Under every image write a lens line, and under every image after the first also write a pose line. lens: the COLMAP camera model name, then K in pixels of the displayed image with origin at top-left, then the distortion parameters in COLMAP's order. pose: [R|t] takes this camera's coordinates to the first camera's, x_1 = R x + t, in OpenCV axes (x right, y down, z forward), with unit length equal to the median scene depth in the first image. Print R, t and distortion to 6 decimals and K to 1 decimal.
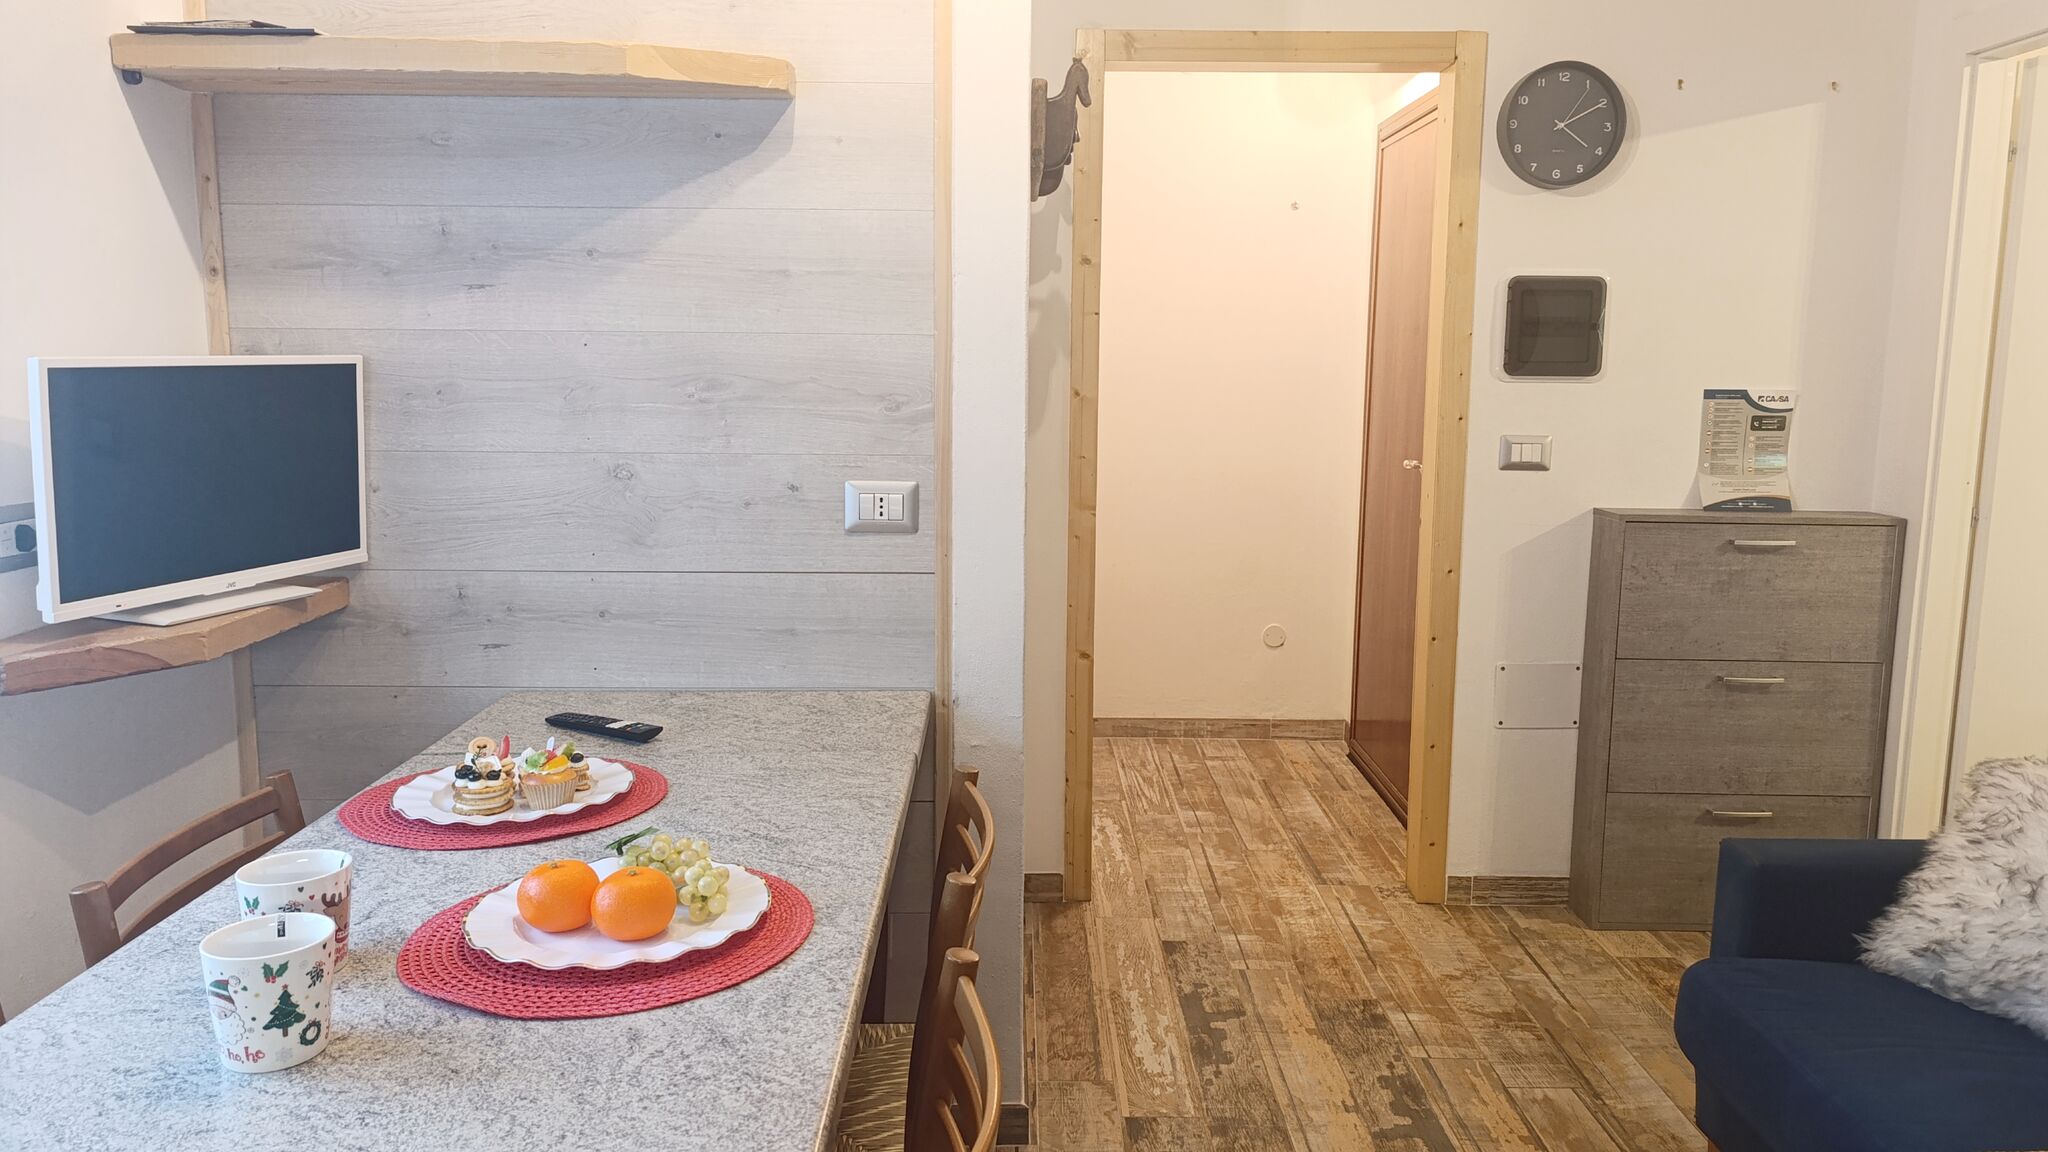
lens RADIAL K [[1400.8, 0, 1030.6], [0, 1400.8, 555.1], [0, 0, 1]] dist [0.046228, -0.058166]
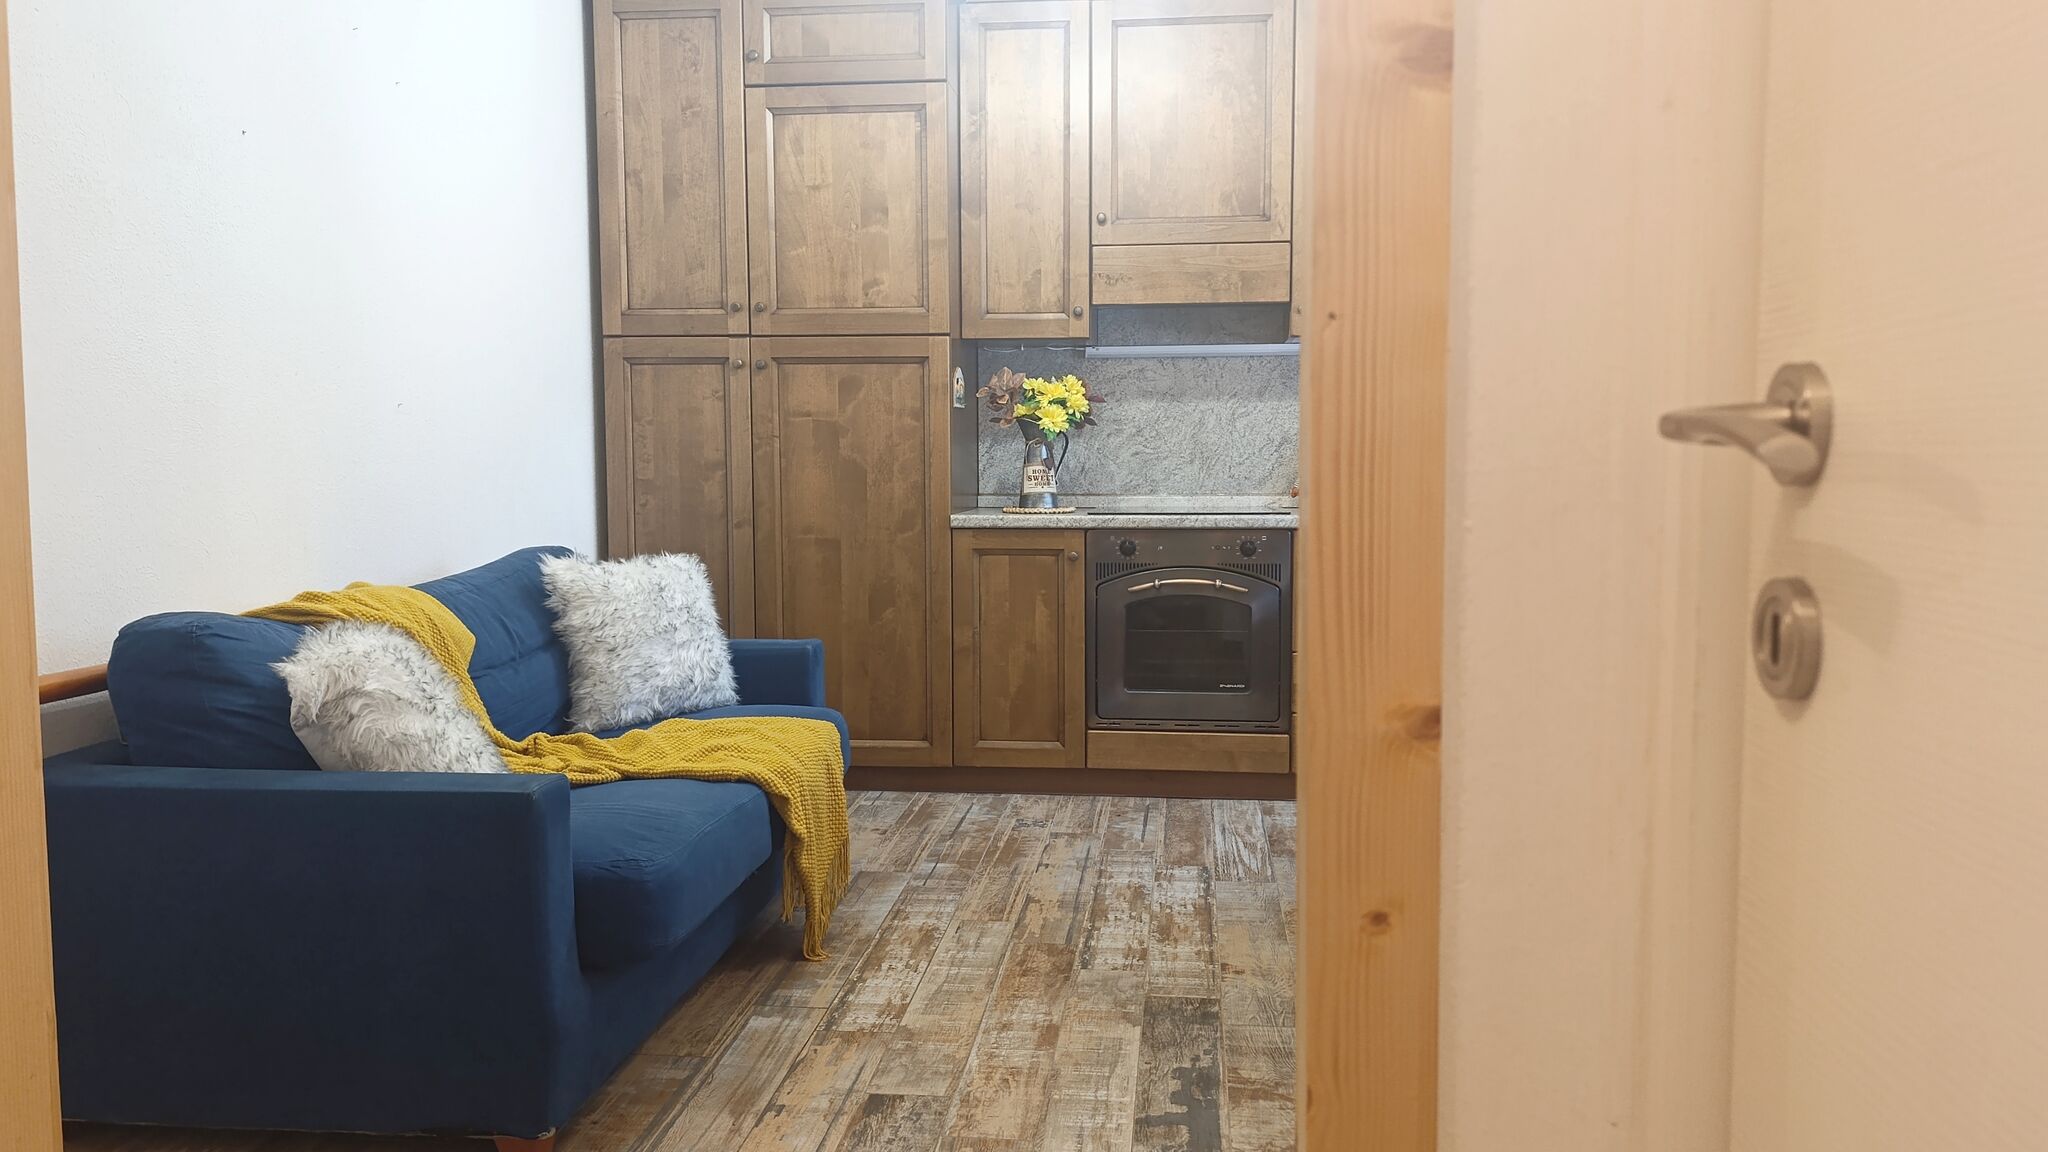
lens RADIAL K [[1400.8, 0, 986.6], [0, 1400.8, 571.1], [0, 0, 1]] dist [0.046228, -0.058166]
pose [[-0.993743, -0.016754, 0.110424, 0.165253], [0.008967, 0.973525, 0.228403, -0.115467], [-0.111327, 0.227964, -0.967284, 1.740577]]
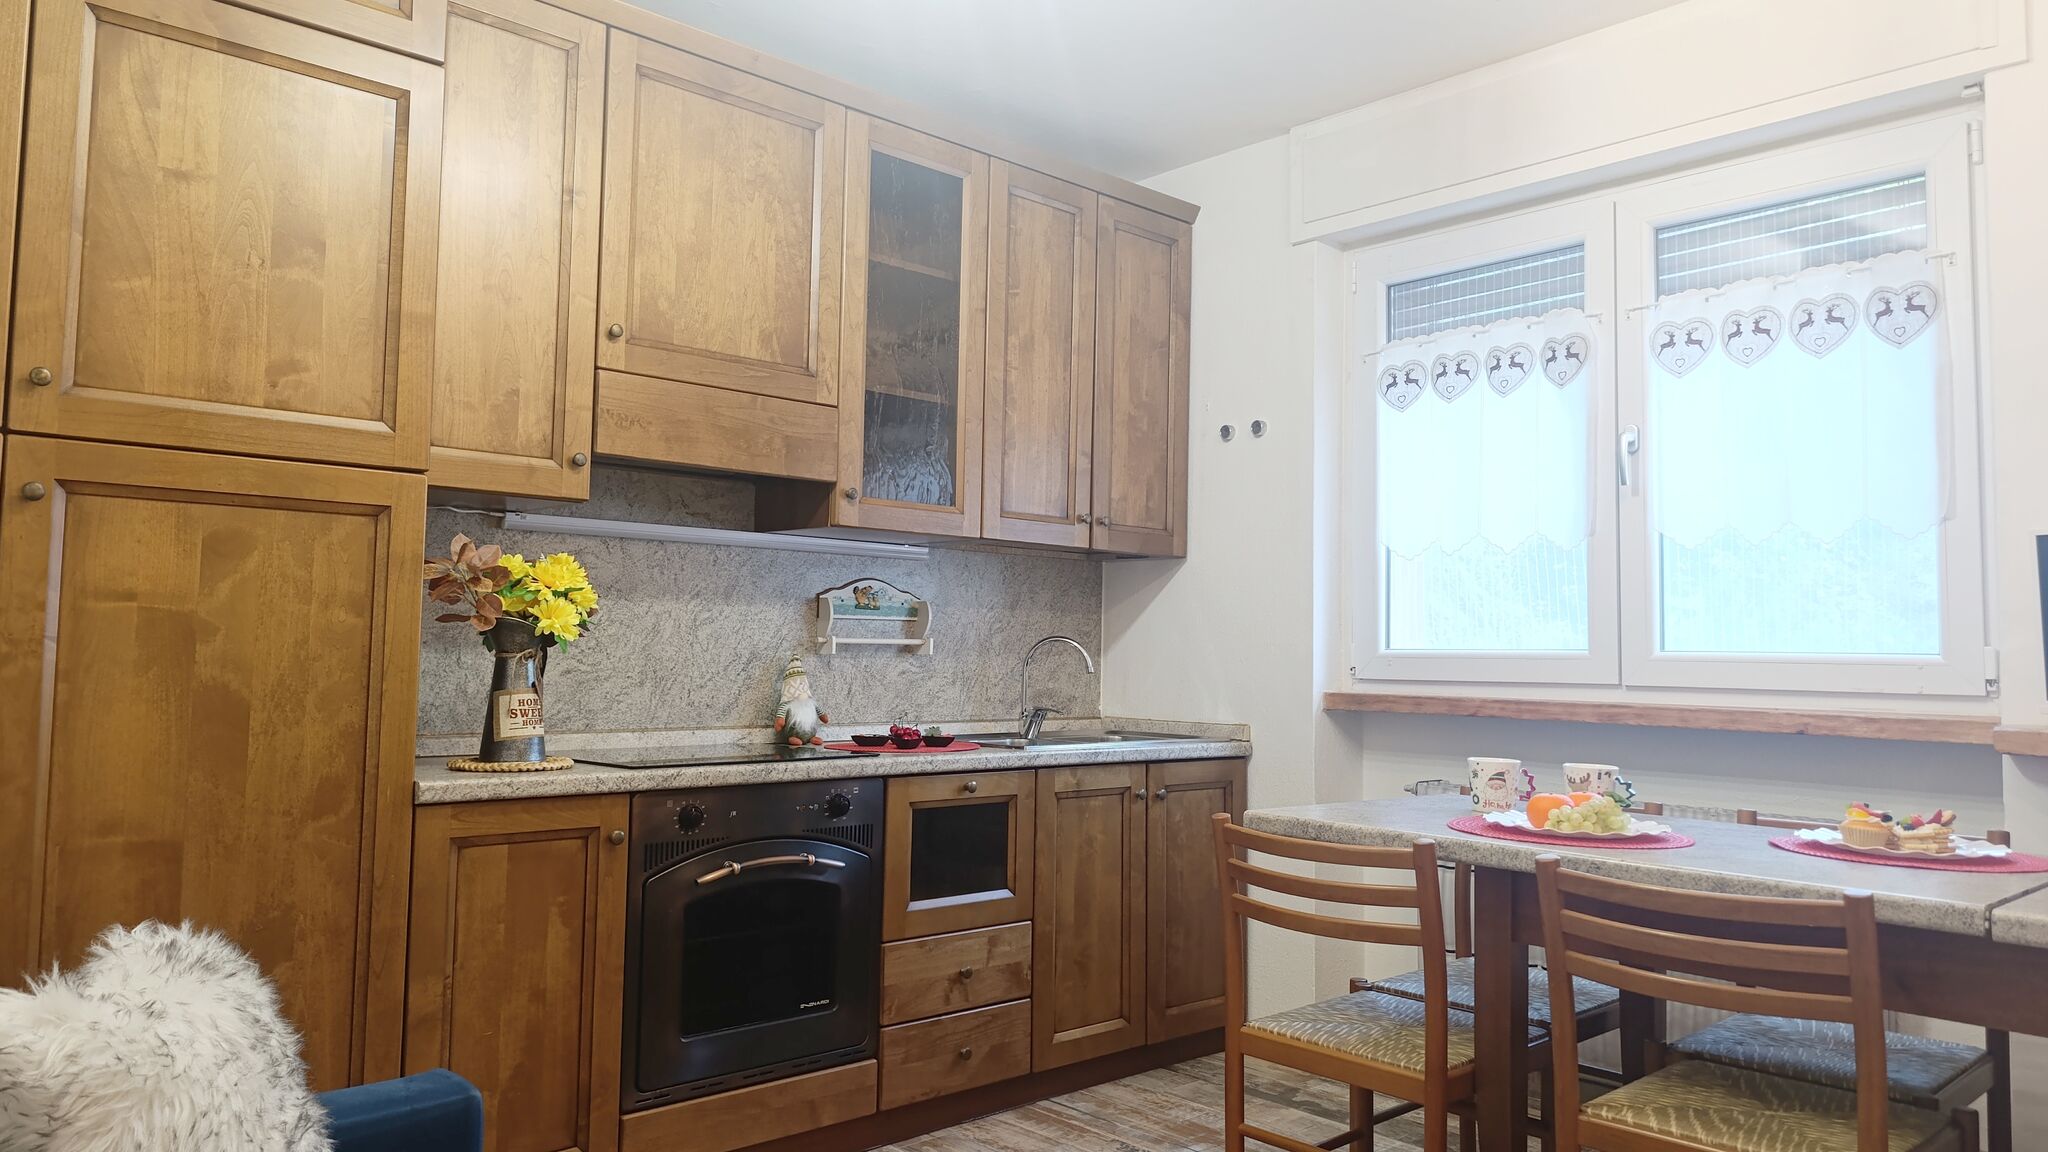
lens RADIAL K [[1400.8, 0, 1031.7], [0, 1400.8, 562.8], [0, 0, 1]] dist [0.046228, -0.058166]
pose [[-0.733171, -0.066310, -0.676804, 0.794267], [-0.117690, 0.992590, 0.030242, -0.019959], [0.669783, 0.101826, -0.735542, 1.040478]]
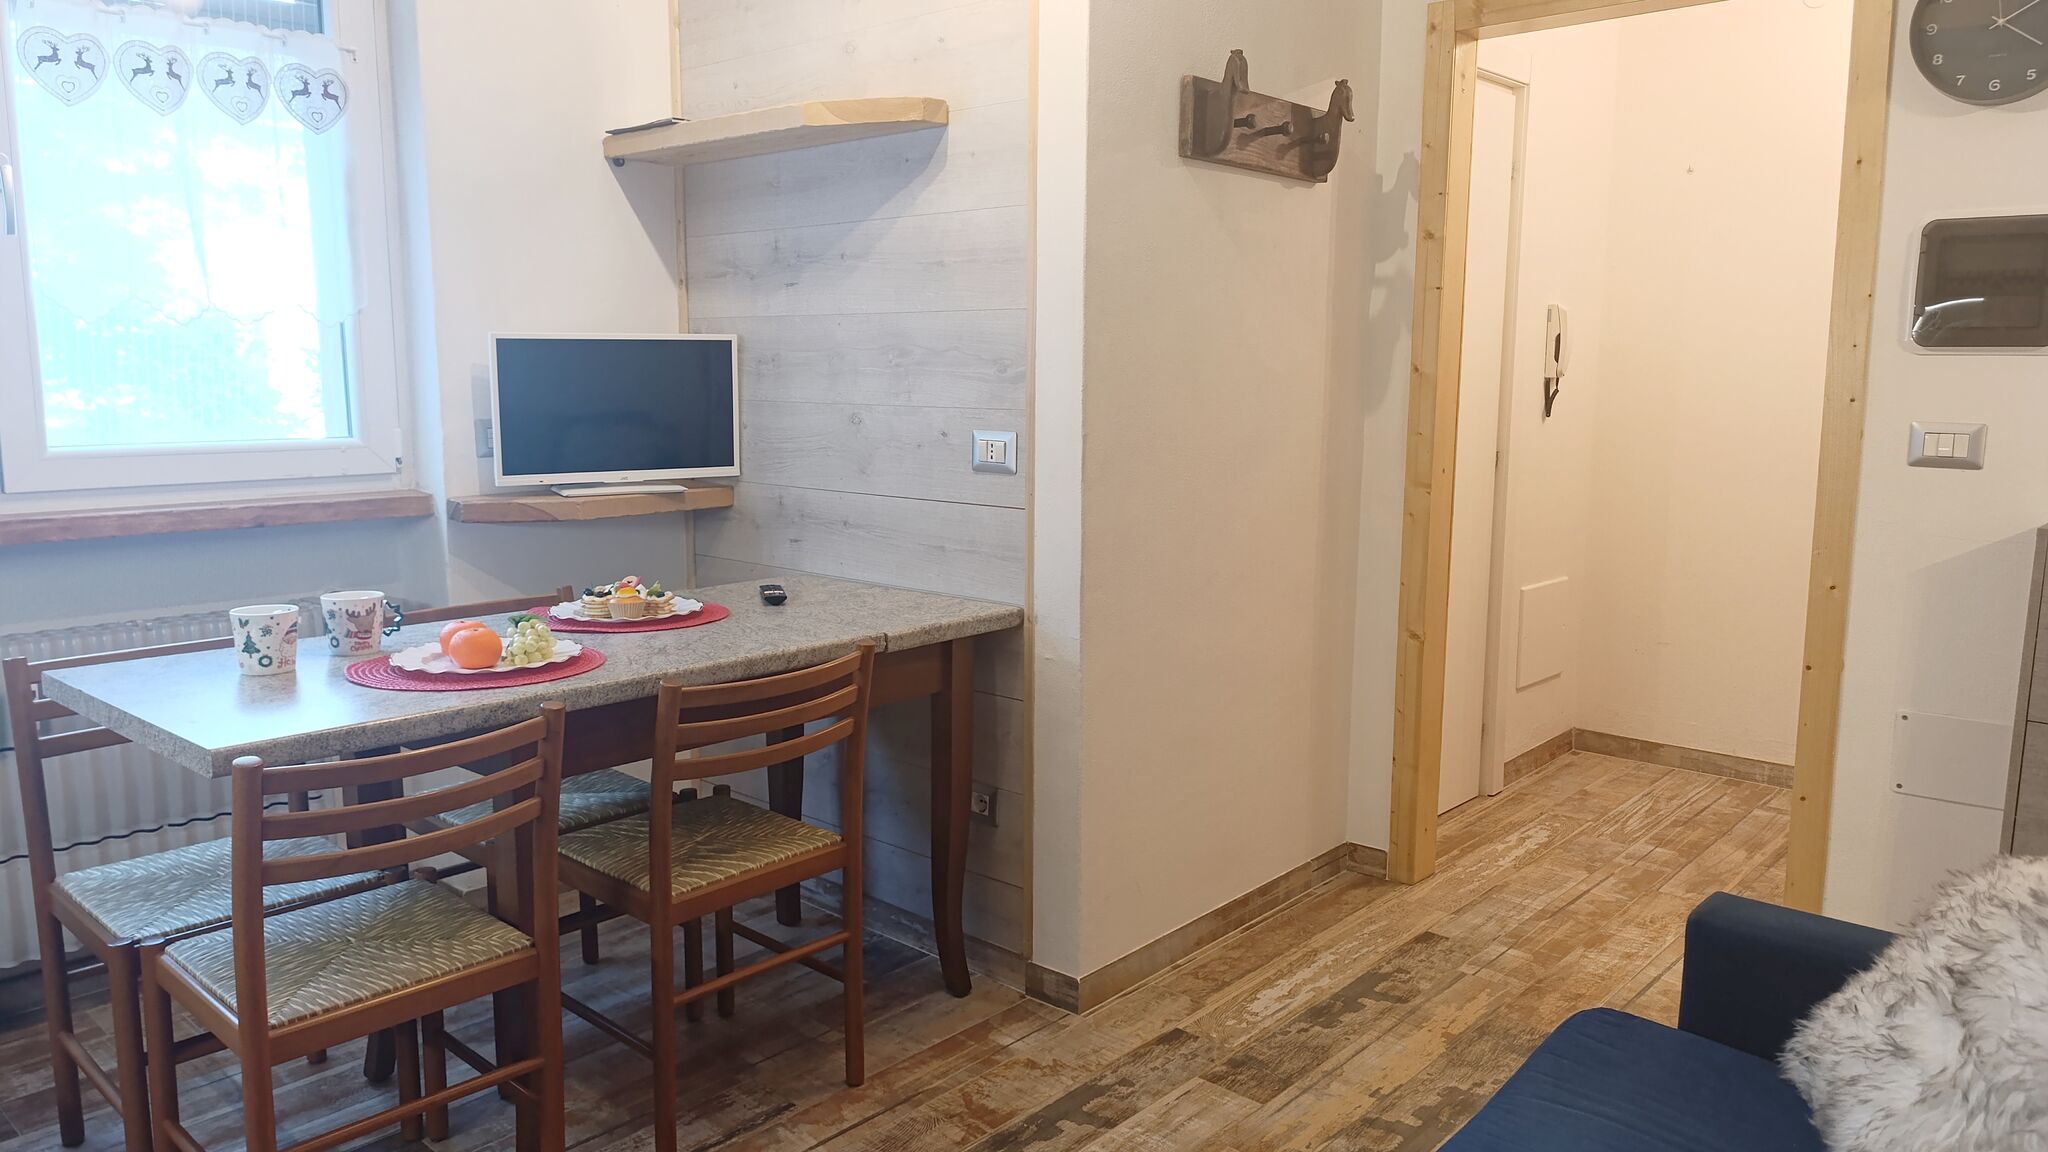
lens RADIAL K [[1400.8, 0, 1029.4], [0, 1400.8, 566.8], [0, 0, 1]] dist [0.046228, -0.058166]
pose [[0.739914, 0.091380, -0.666466, 0.738119], [-0.091681, 0.995185, 0.034666, 0.020588], [0.666424, 0.035452, 0.744729, 0.114766]]
